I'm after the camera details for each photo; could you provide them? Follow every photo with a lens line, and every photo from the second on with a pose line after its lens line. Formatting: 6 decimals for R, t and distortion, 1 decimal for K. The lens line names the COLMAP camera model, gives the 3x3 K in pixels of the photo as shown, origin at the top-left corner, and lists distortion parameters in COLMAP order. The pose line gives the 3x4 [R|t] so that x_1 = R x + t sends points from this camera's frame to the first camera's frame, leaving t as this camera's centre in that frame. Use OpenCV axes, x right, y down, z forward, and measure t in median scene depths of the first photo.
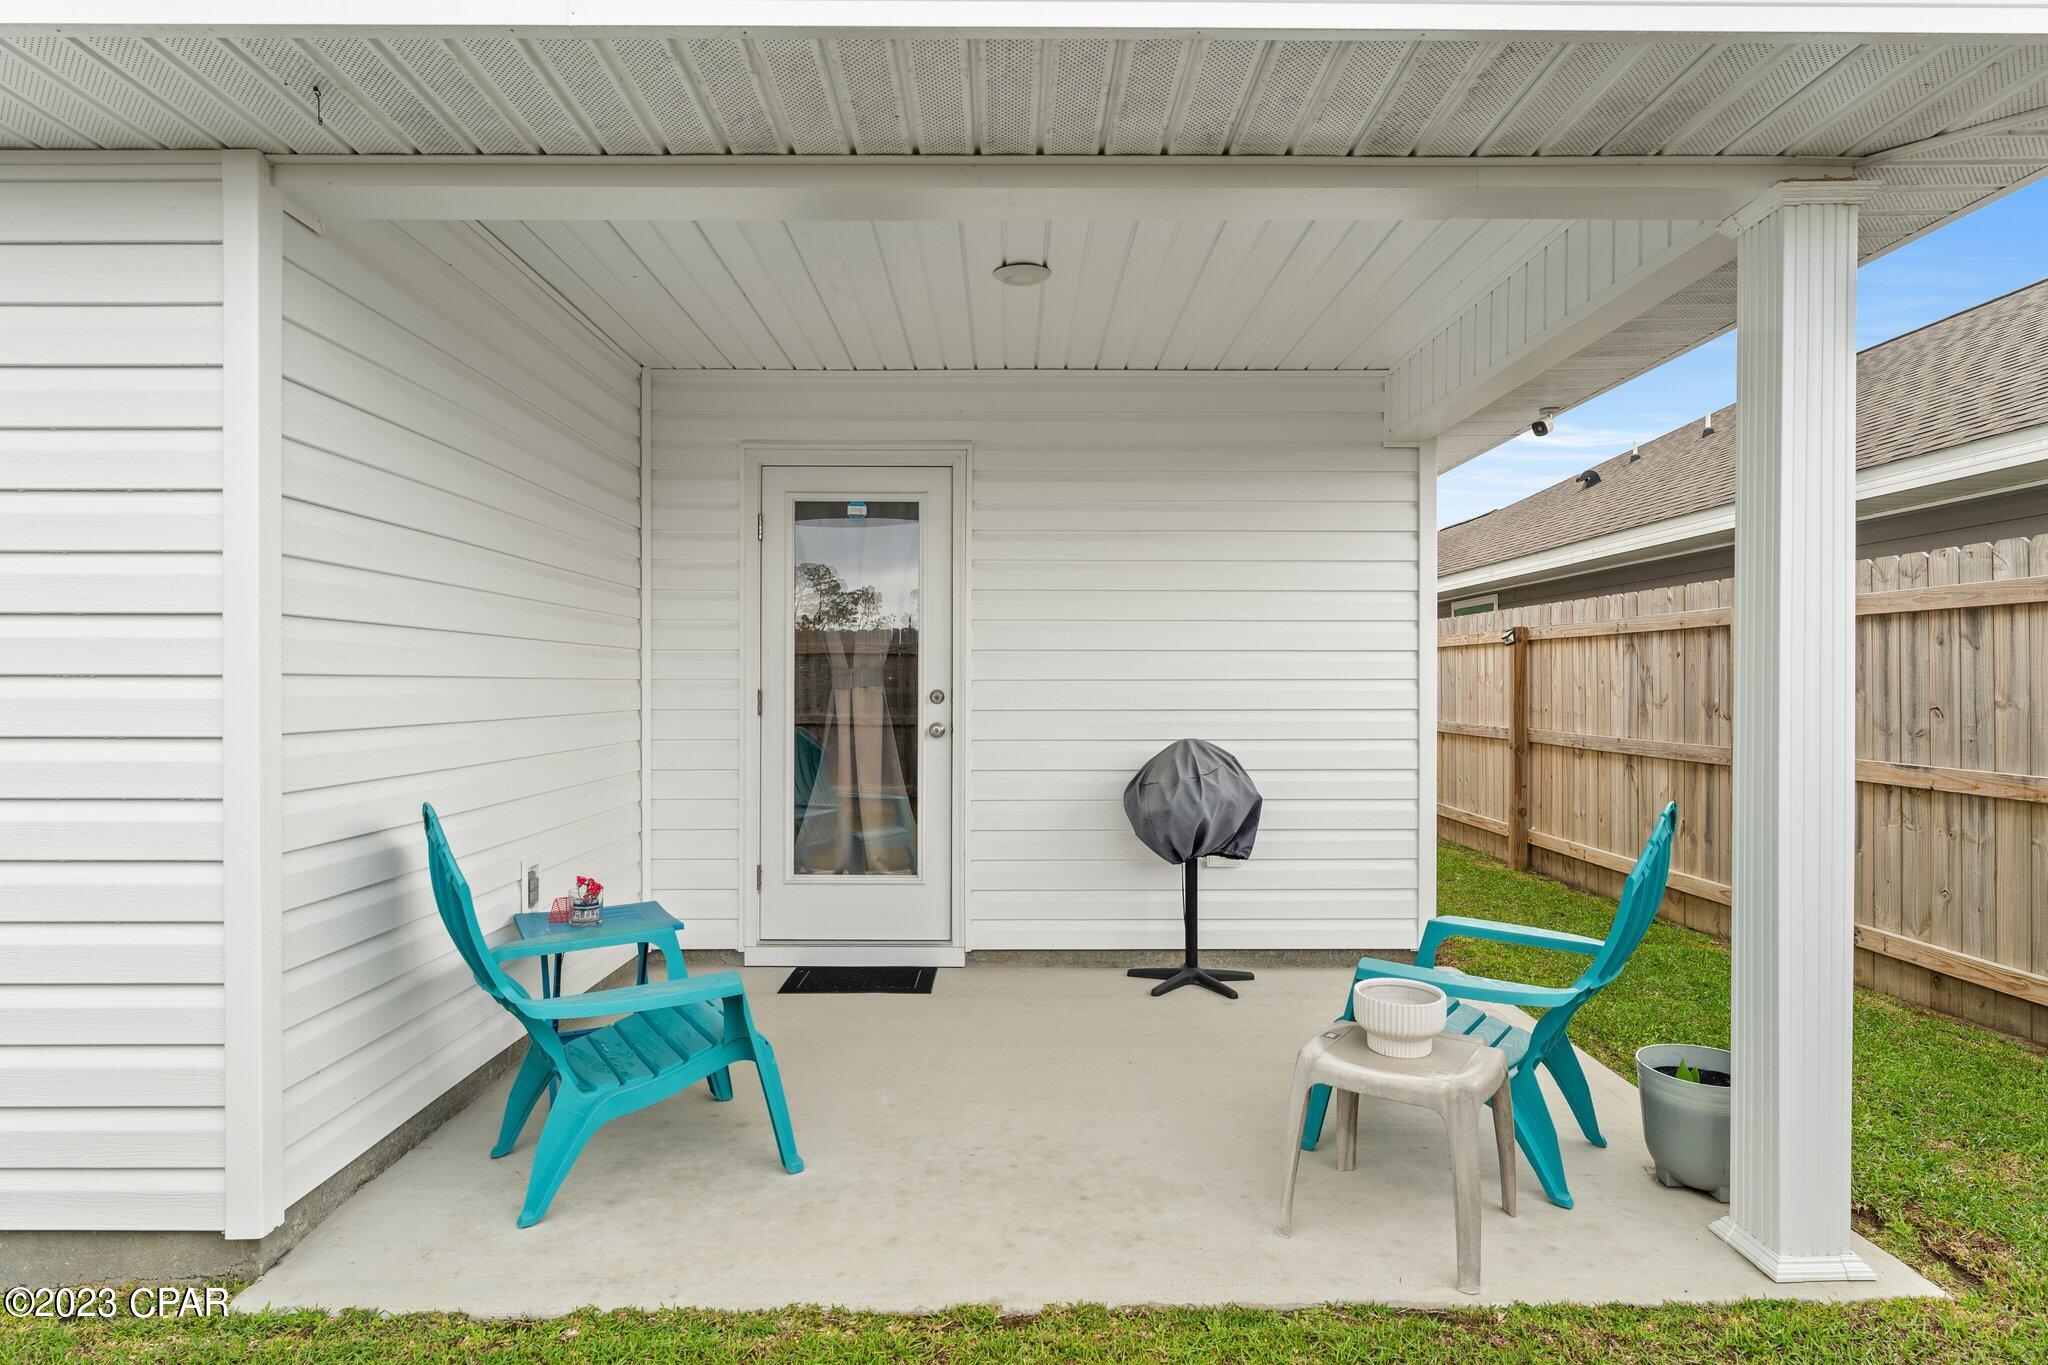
lens RADIAL K [[1134.4, 0, 1021.5], [0, 1134.4, 677.5], [0, 0, 1]] dist [0.001333, -0.000342]
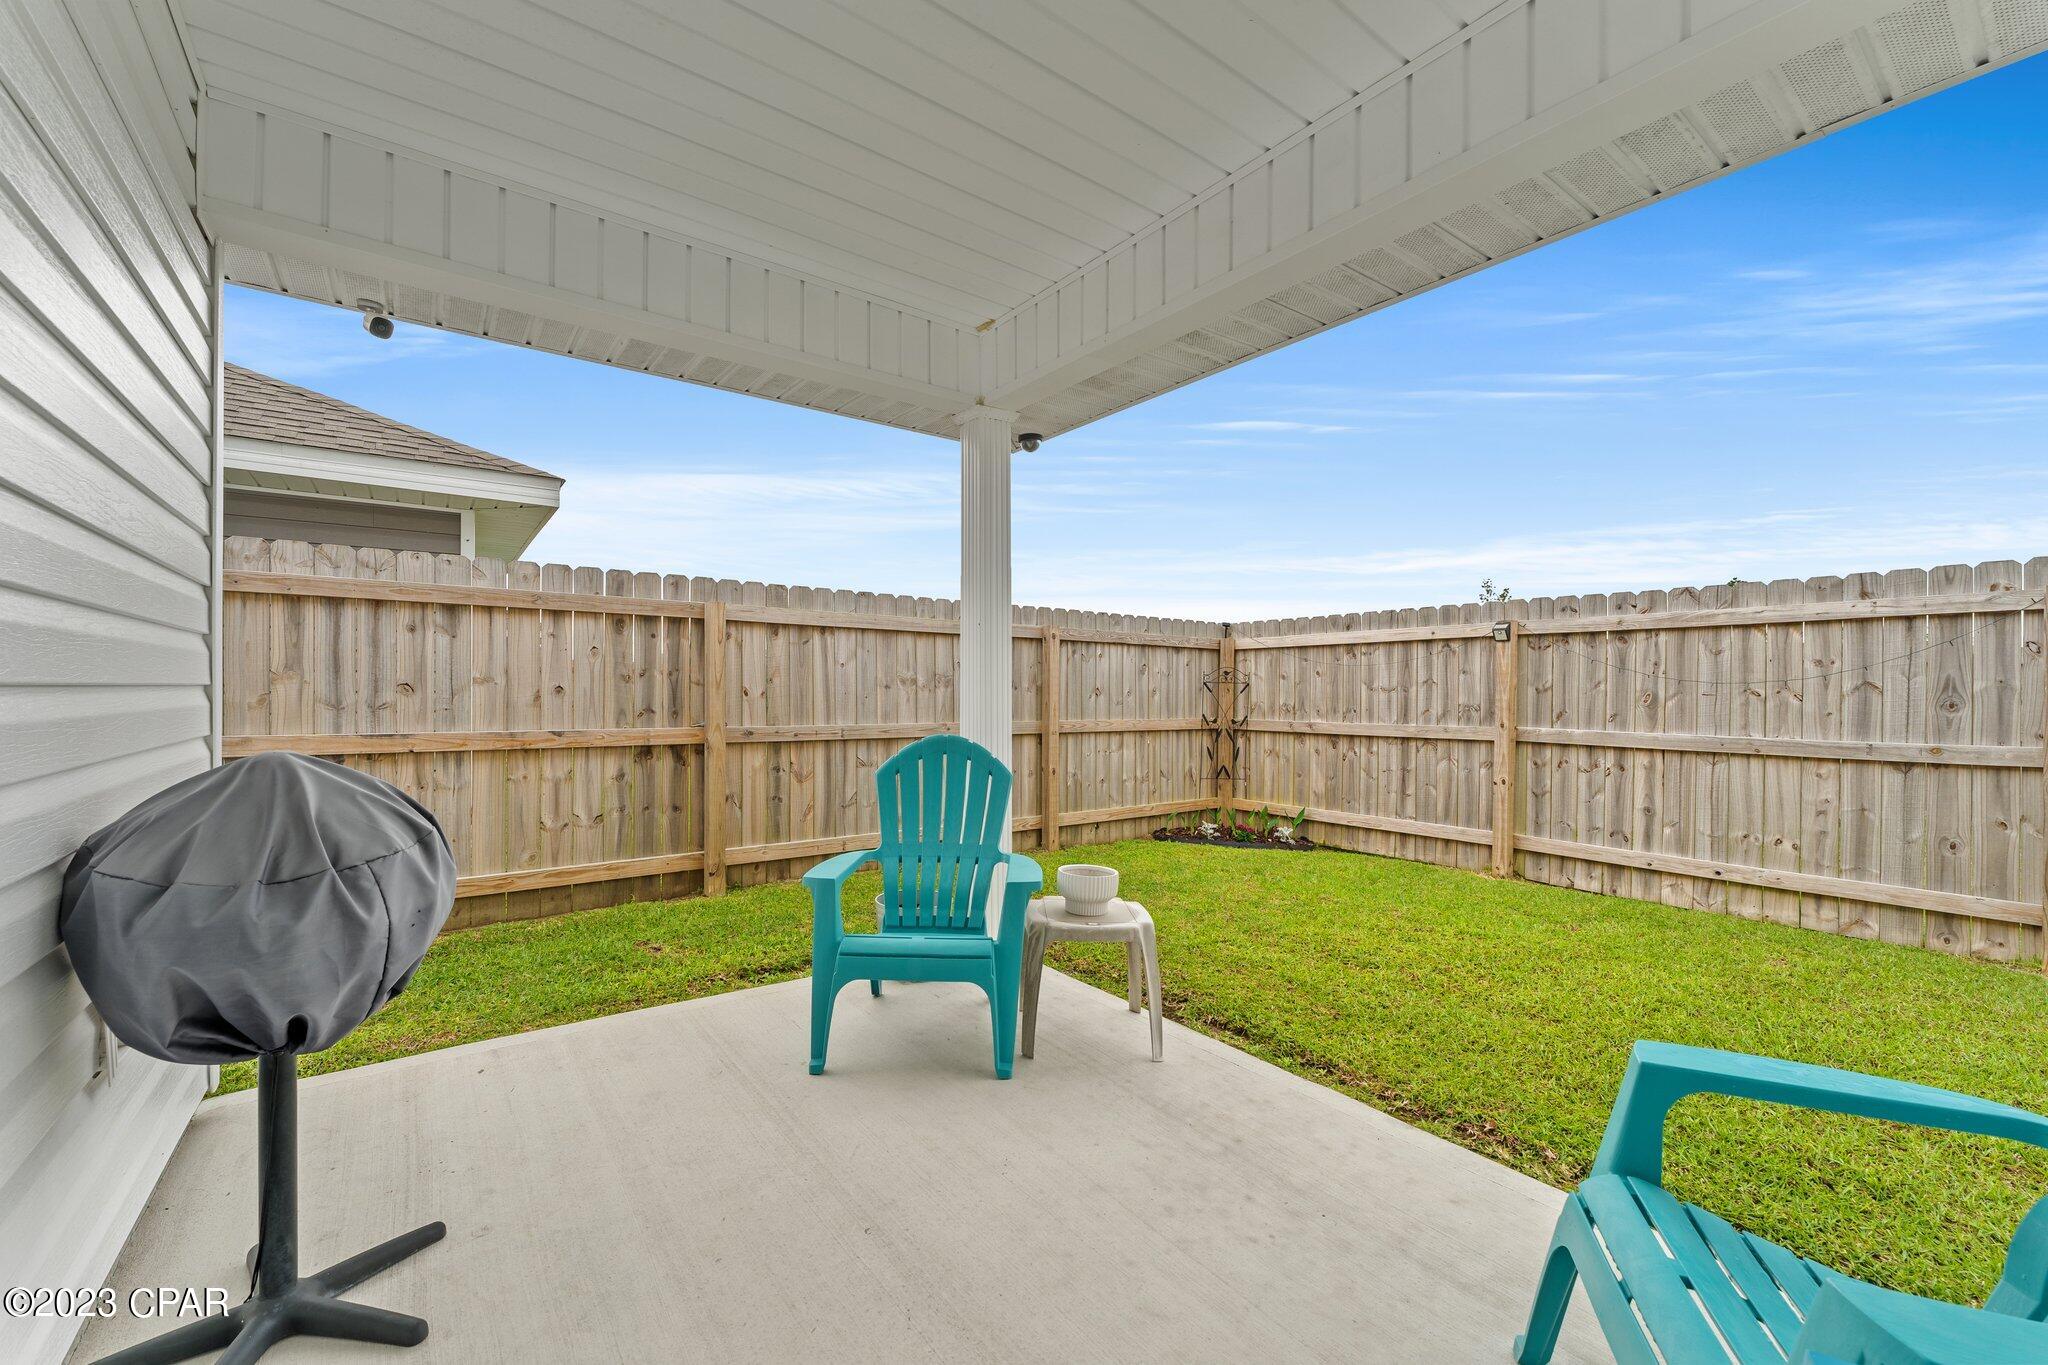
lens RADIAL K [[820.5, 0, 1017.7], [0, 820.5, 689.4], [0, 0, 1]] dist [0.003935, -0.000196]
pose [[-0.586942, -0.005400, 0.809611, -0.275944], [-0.011298, 0.999935, -0.001522, 0.027386], [-0.809550, -0.010040, -0.586965, 1.015932]]
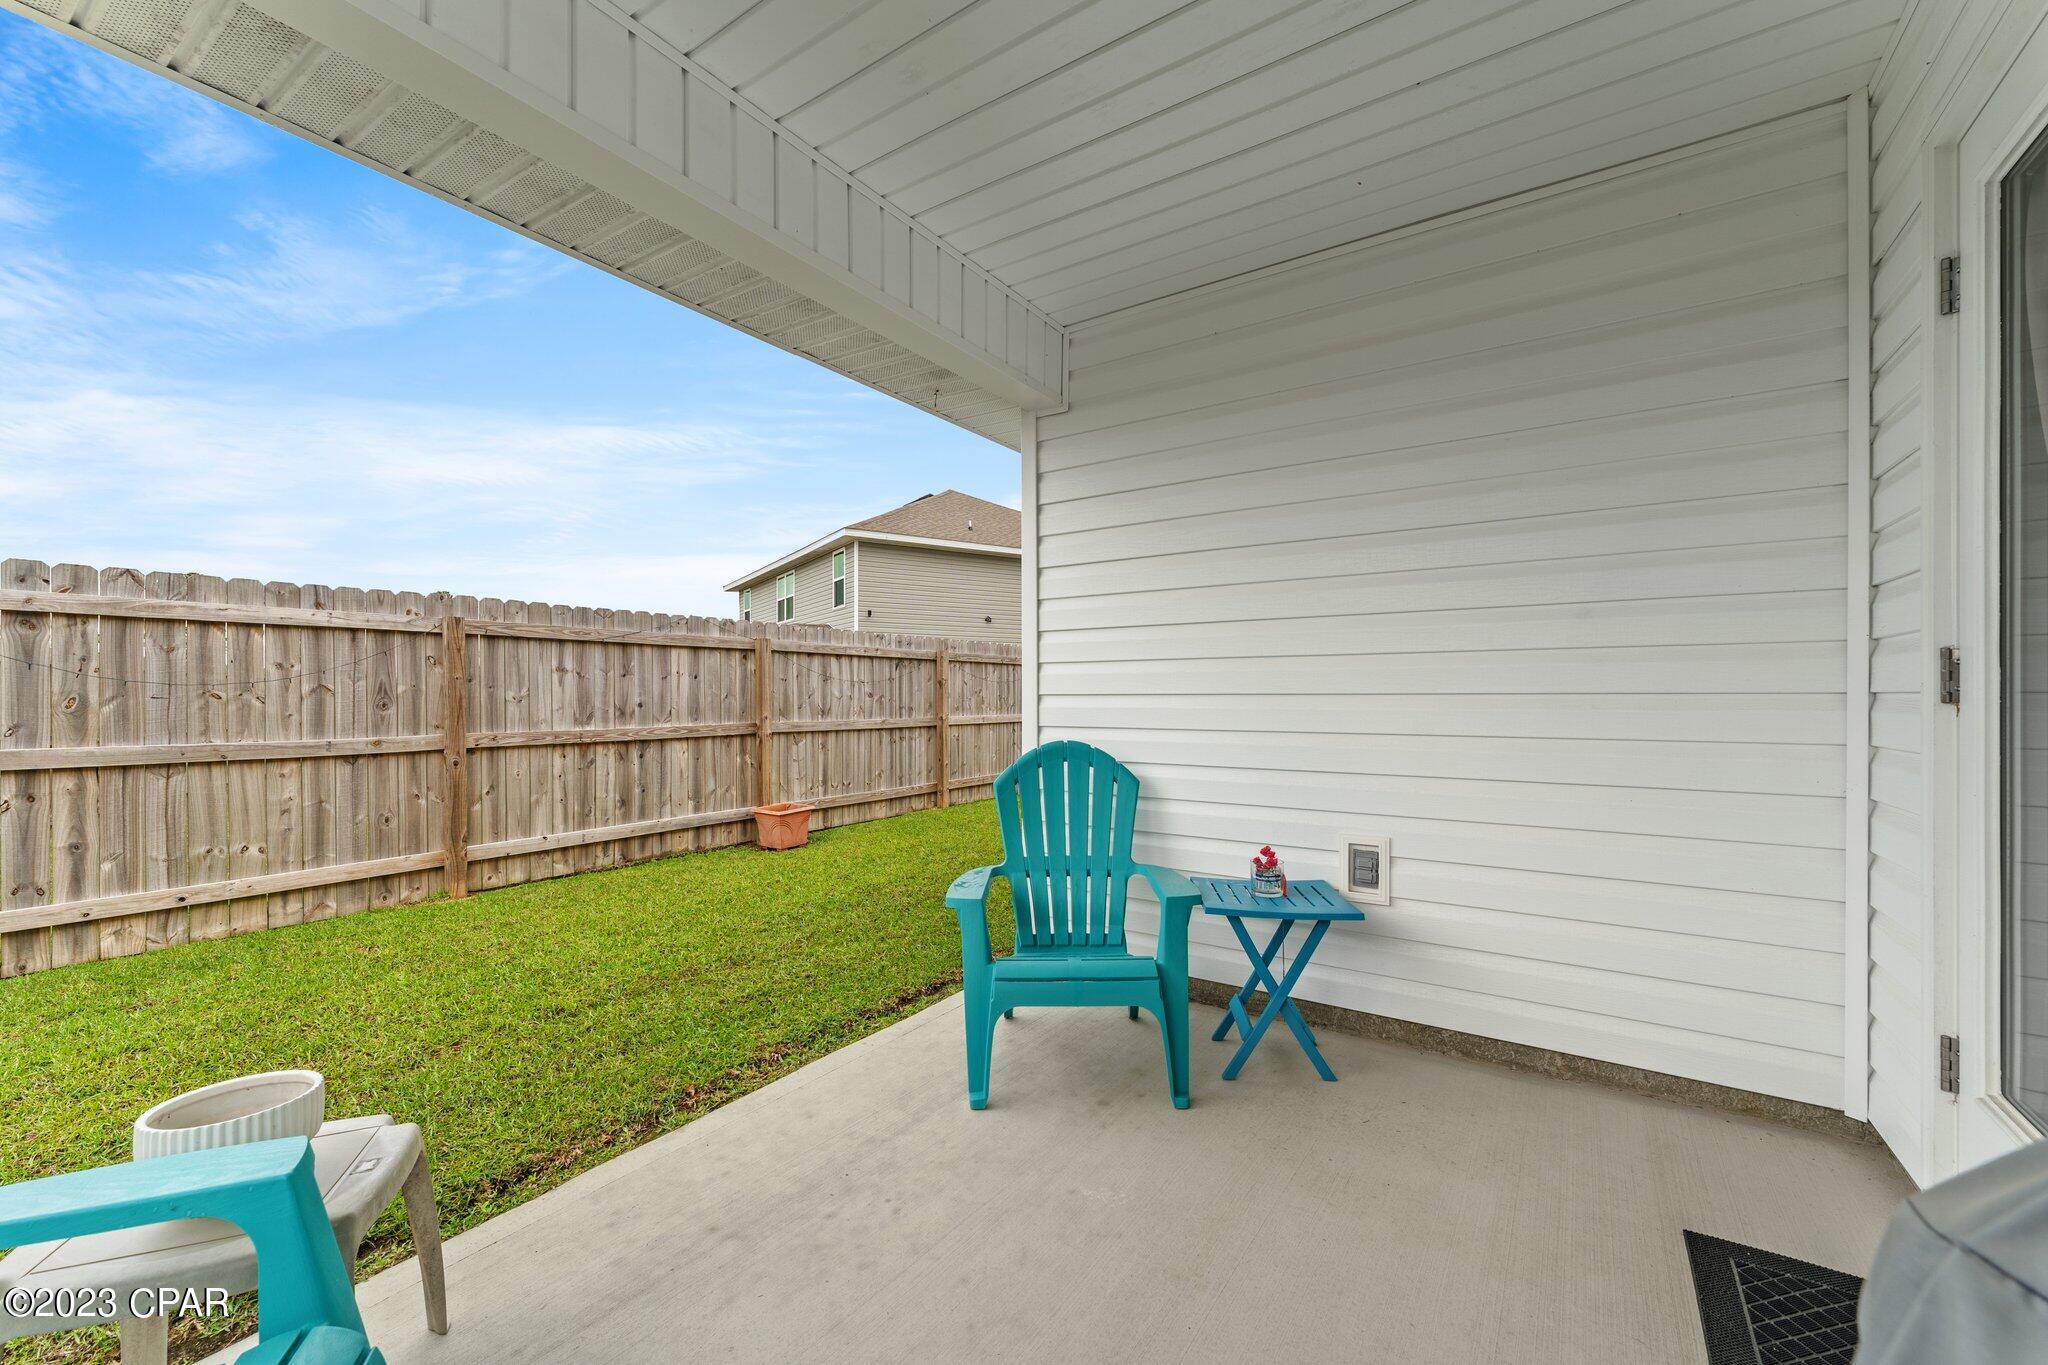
lens RADIAL K [[820.5, 0, 1022.6], [0, 820.5, 689.5], [0, 0, 1]] dist [0.003935, -0.000196]
pose [[-0.570927, -0.009120, -0.820950, 0.281602], [0.003827, 0.999898, -0.013769, 0.029485], [0.820992, -0.011003, -0.570834, 0.986298]]
